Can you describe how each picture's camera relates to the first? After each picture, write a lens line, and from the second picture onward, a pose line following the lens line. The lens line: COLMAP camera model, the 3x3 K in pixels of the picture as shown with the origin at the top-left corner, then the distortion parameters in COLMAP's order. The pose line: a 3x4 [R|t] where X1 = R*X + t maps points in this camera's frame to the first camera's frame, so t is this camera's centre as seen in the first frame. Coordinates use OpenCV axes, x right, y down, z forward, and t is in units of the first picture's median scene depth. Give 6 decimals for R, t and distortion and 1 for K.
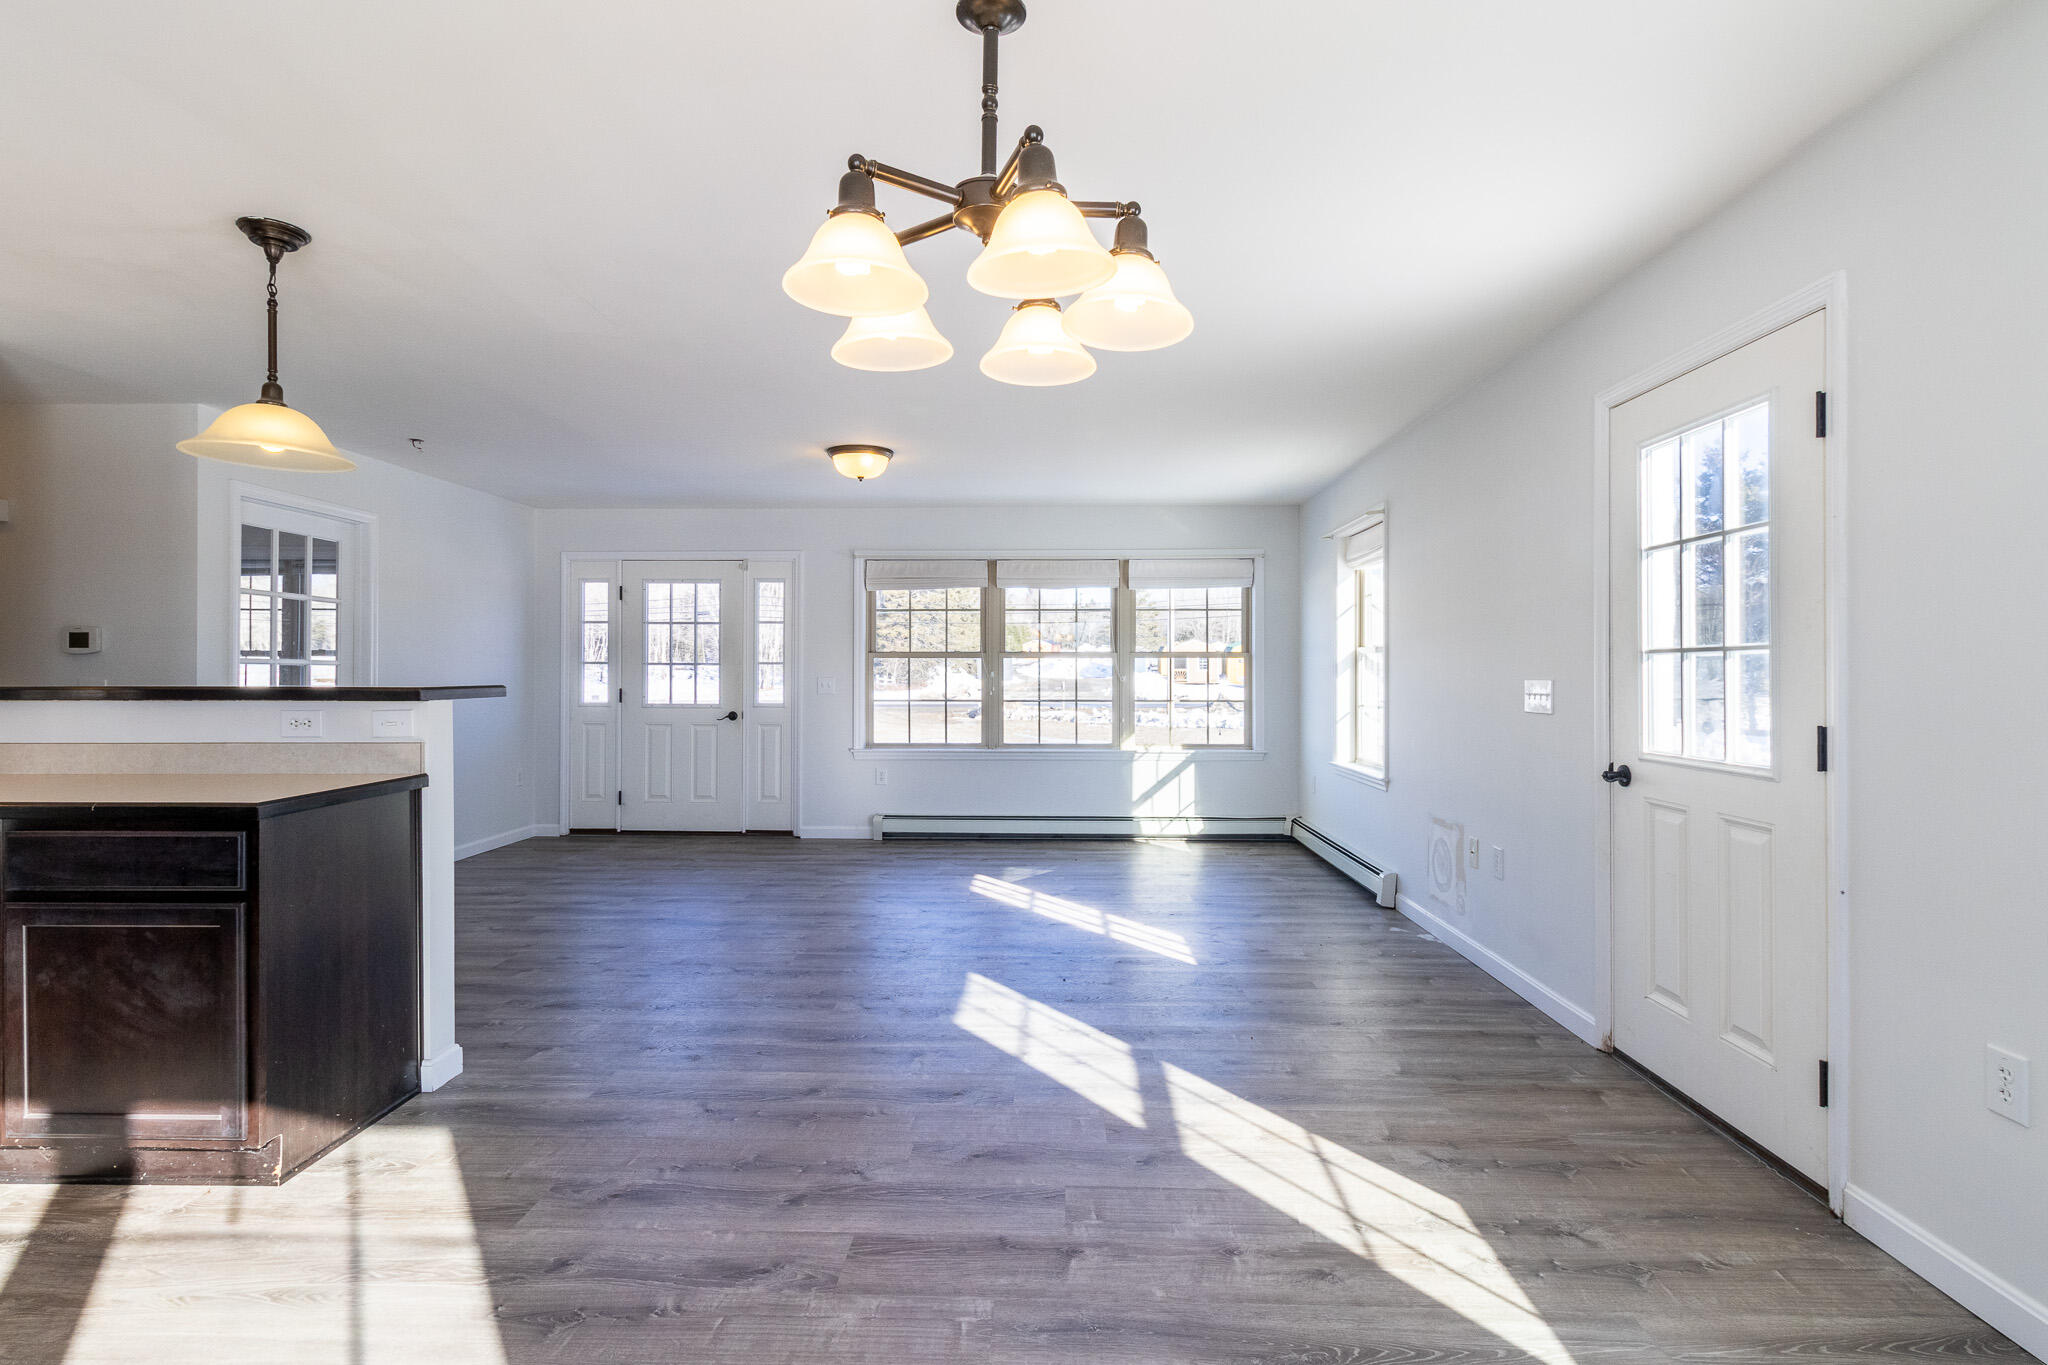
lens RADIAL K [[955.9, 0, 959.0], [0, 955.9, 668.0], [0, 0, 1]] dist [0.009209, 0.000224]
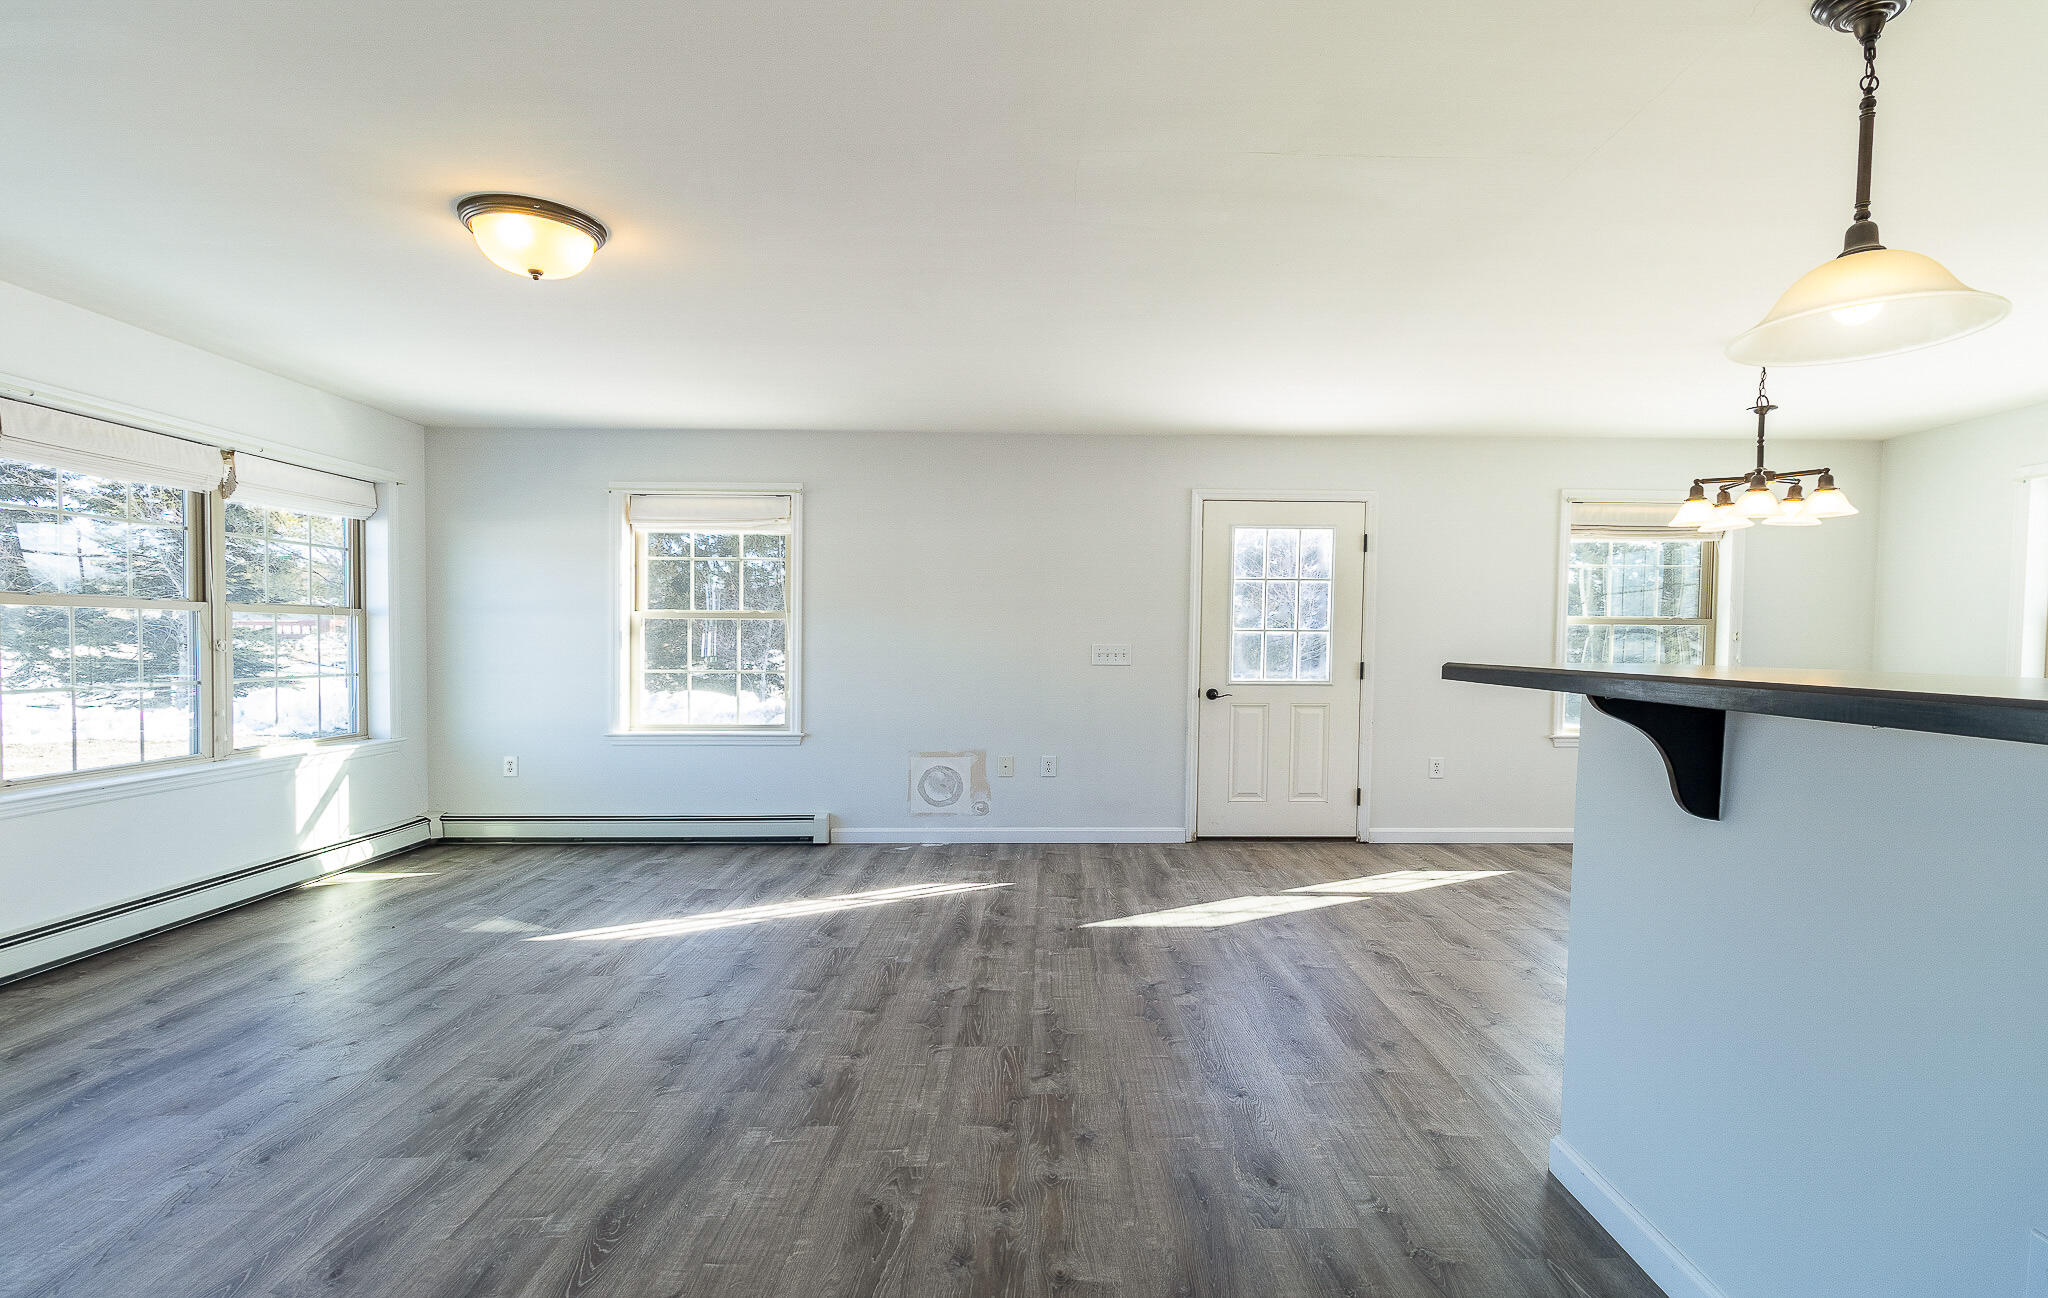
lens RADIAL K [[958.2, 0, 1031.3], [0, 958.2, 660.2], [0, 0, 1]] dist [0.000297, -0.000121]
pose [[-0.016866, -0.016464, 0.999722, -0.459327], [-0.013603, 0.999776, 0.016236, 0.006569], [-0.999765, -0.013326, -0.017086, 0.521791]]
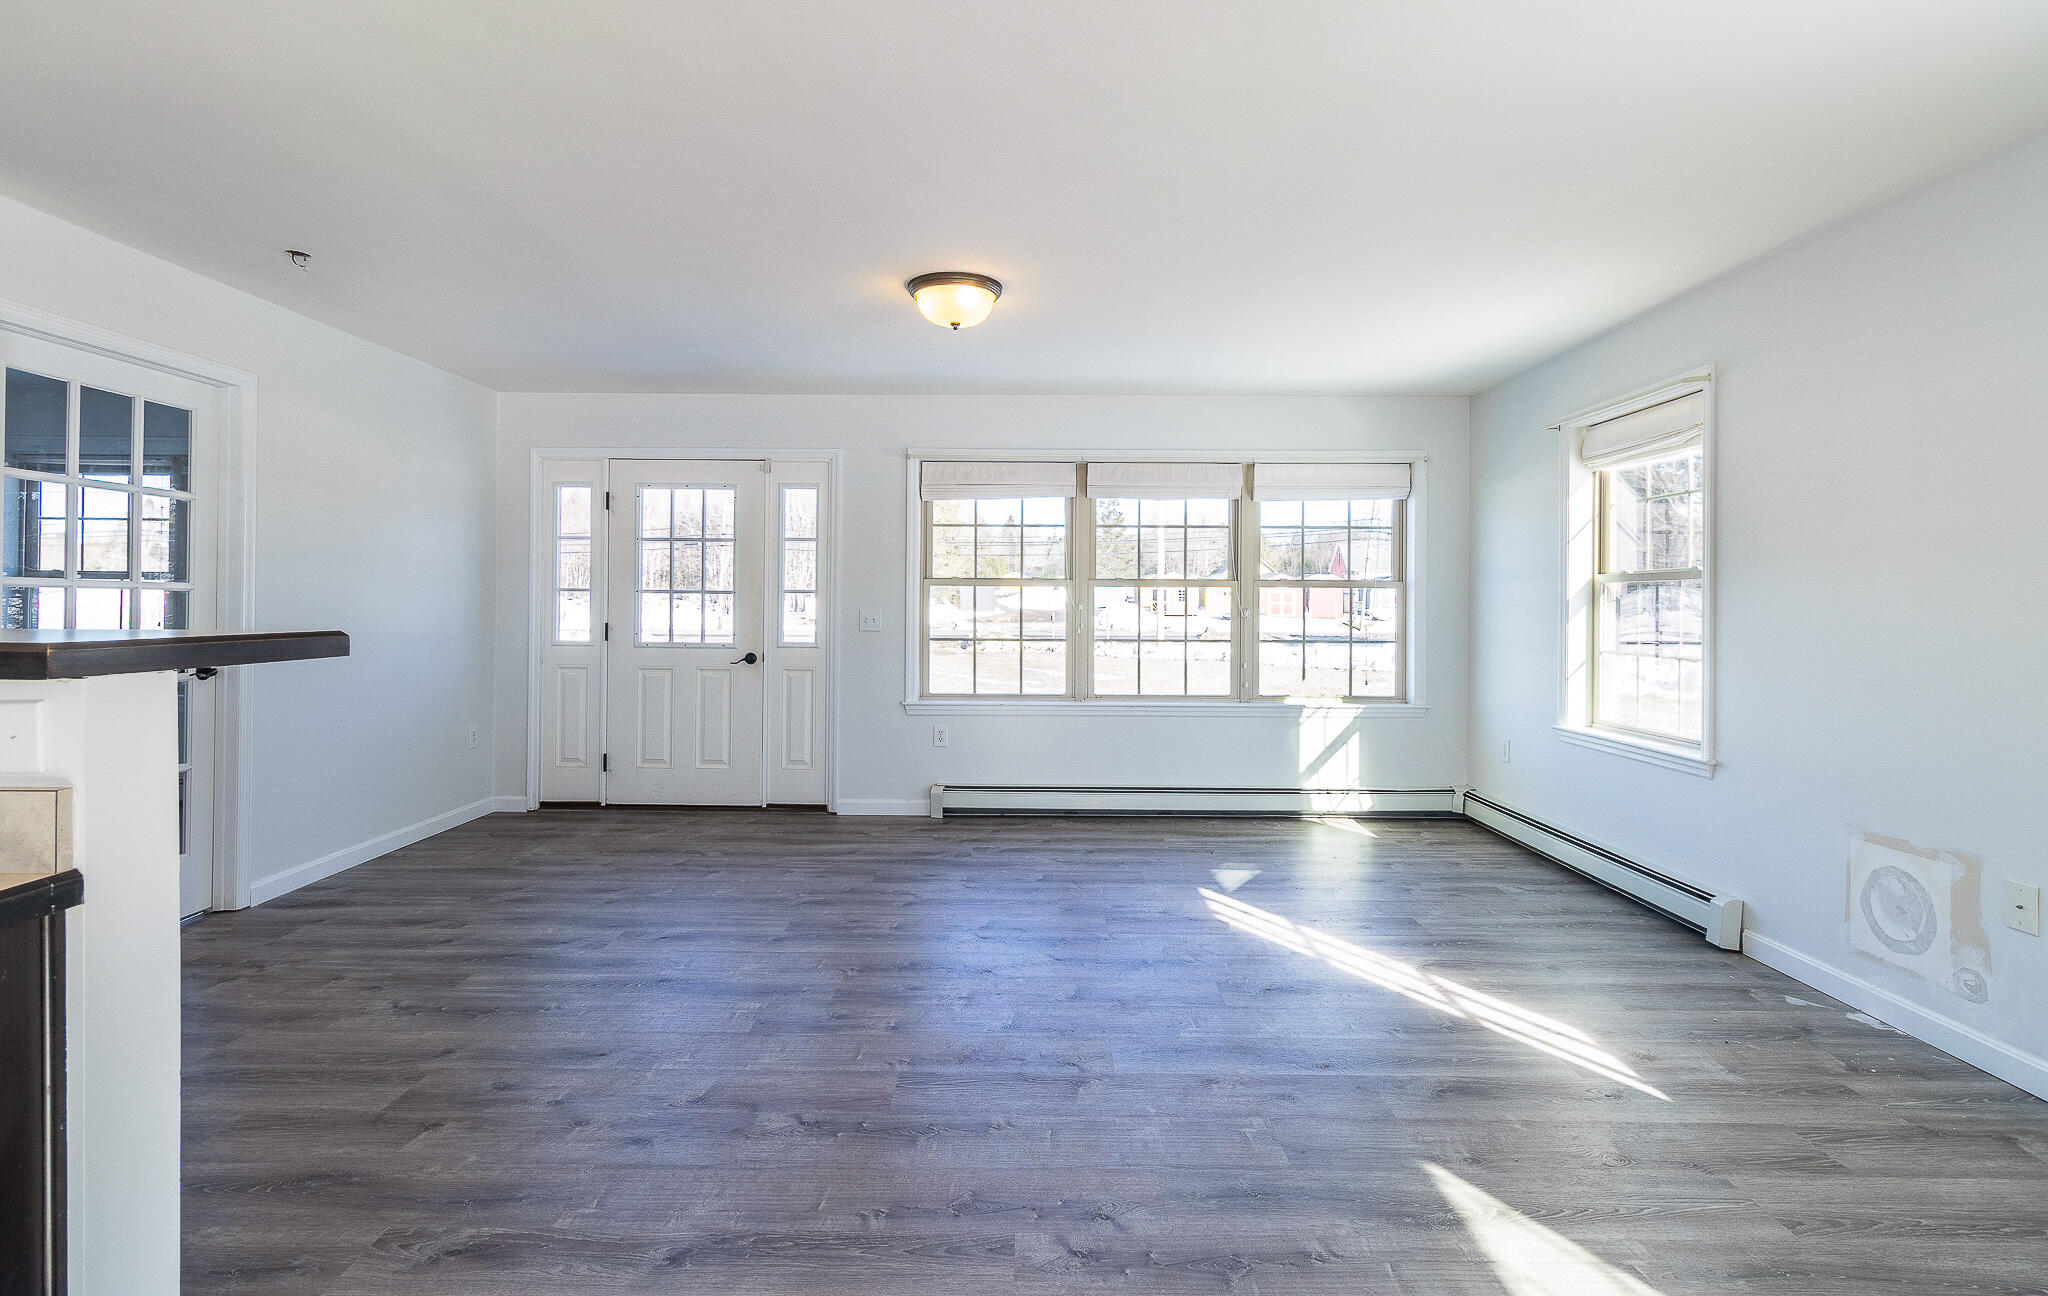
lens RADIAL K [[959.6, 0, 973.2], [0, 959.6, 598.5], [0, 0, 1]] dist [0.010965, 0.000336]
pose [[0.999723, 0.005031, 0.022986, -0.074312], [-0.005010, 0.999987, -0.000969, 0.000842], [-0.022990, 0.000853, 0.999735, 0.213498]]
